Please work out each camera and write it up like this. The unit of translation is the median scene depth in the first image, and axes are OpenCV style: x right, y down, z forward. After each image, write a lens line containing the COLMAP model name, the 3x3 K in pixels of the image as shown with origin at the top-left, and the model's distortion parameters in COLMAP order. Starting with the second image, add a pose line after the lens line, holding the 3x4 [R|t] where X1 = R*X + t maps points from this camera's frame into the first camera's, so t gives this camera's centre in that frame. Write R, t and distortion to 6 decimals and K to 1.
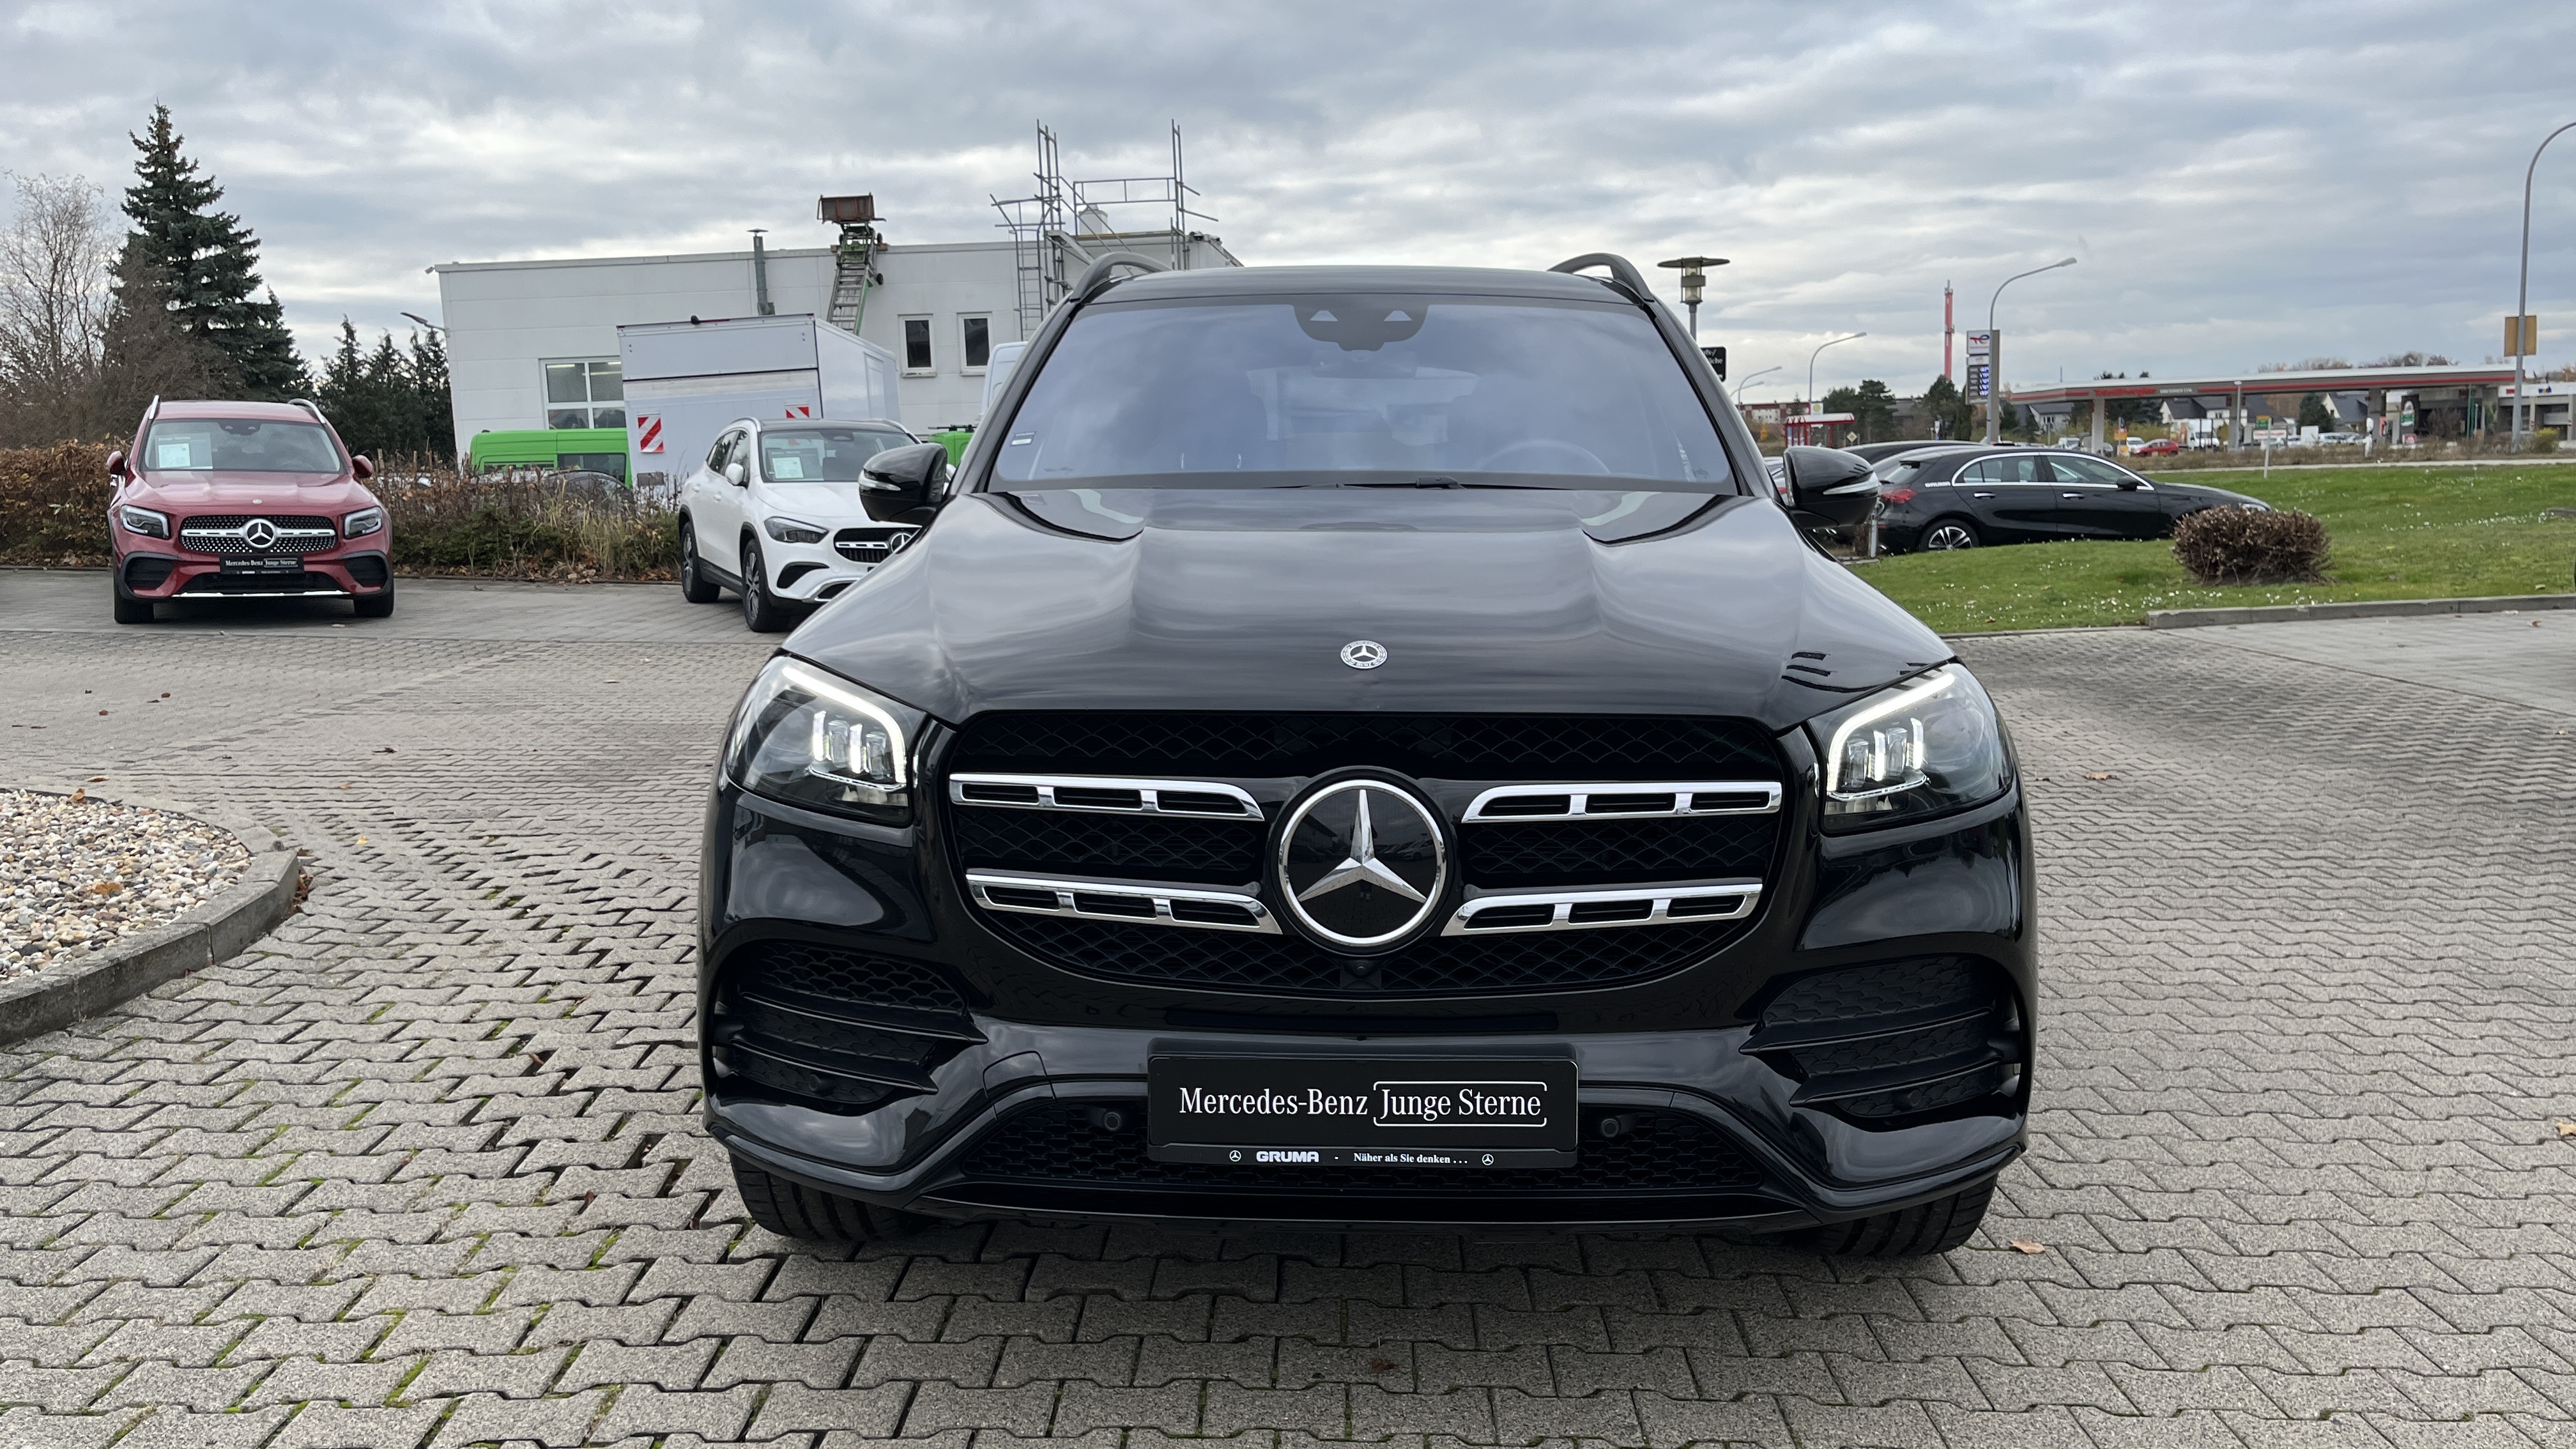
lens RADIAL K [[1954.0, 0, 1293.2], [0, 1954.0, 711.3], [0, 0, 1]] dist [0.044348, -0.028697]
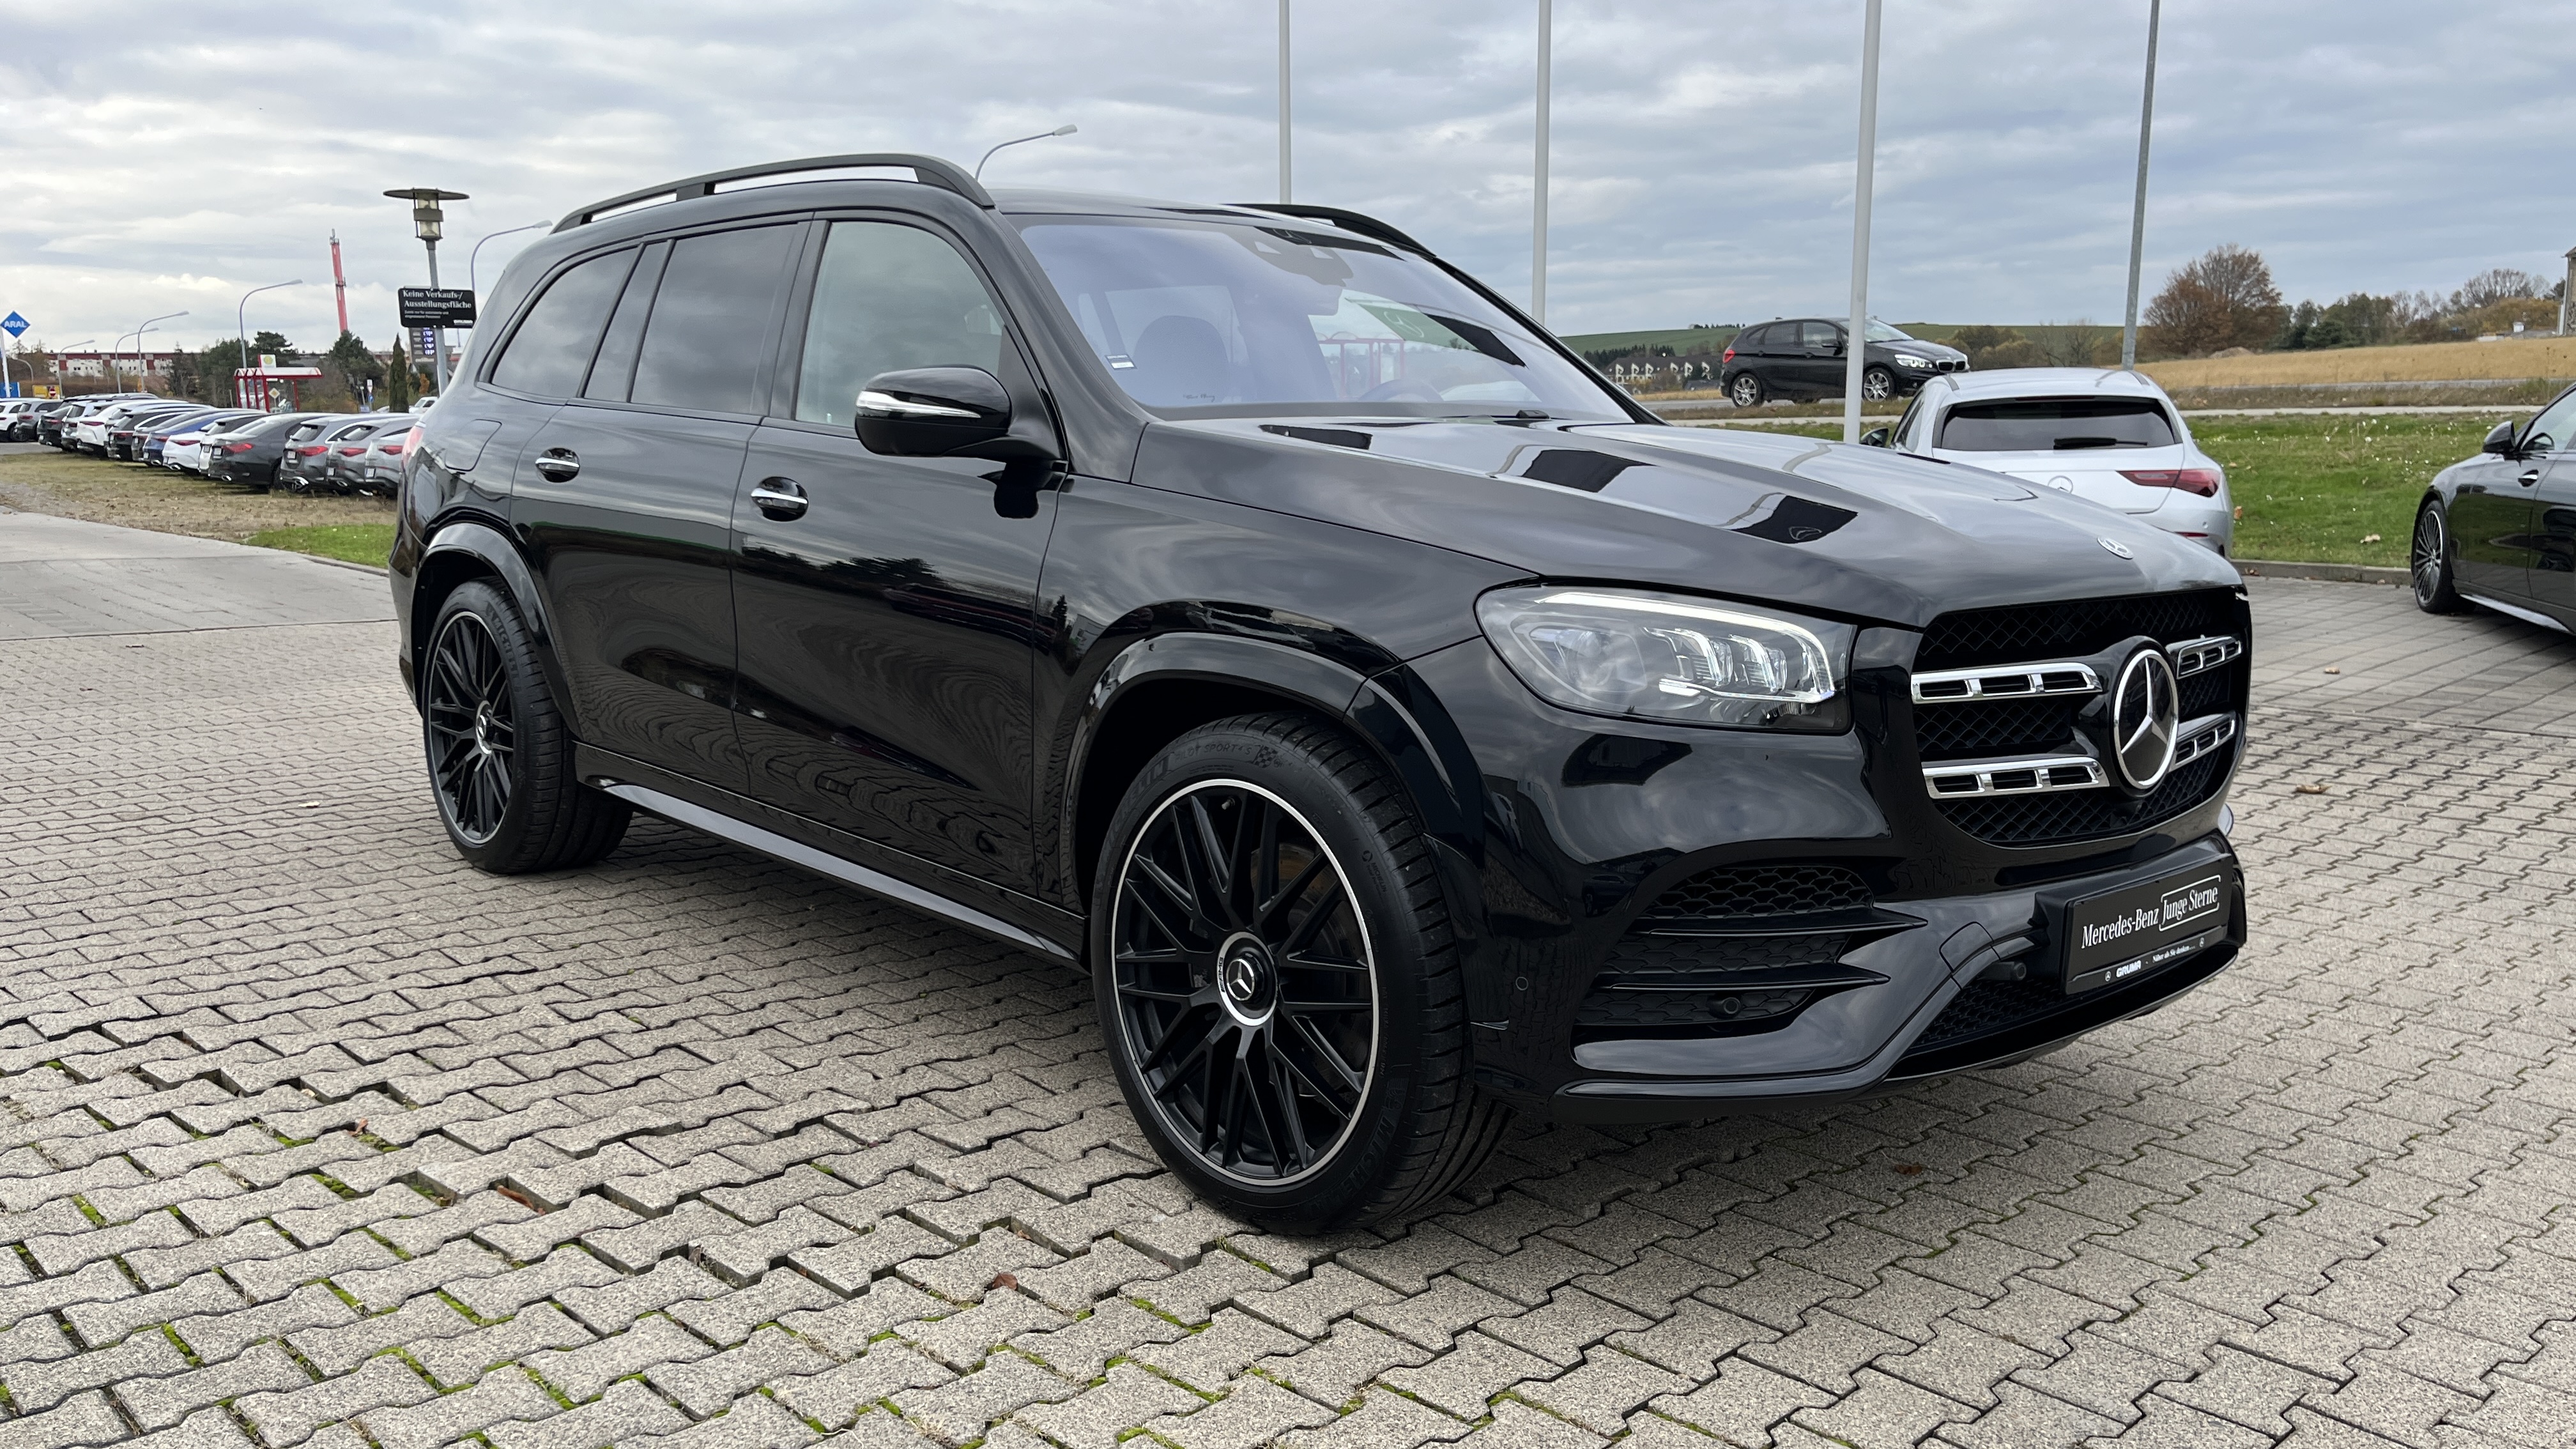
lens RADIAL K [[1954.0, 0, 1292.4], [0, 1954.0, 727.7], [0, 0, 1]] dist [0.044348, -0.028697]
pose [[0.720696, -0.094091, 0.686836, -1.153294], [0.076460, 0.995491, 0.056144, -0.024949], [-0.689022, 0.012053, 0.724640, 0.467893]]
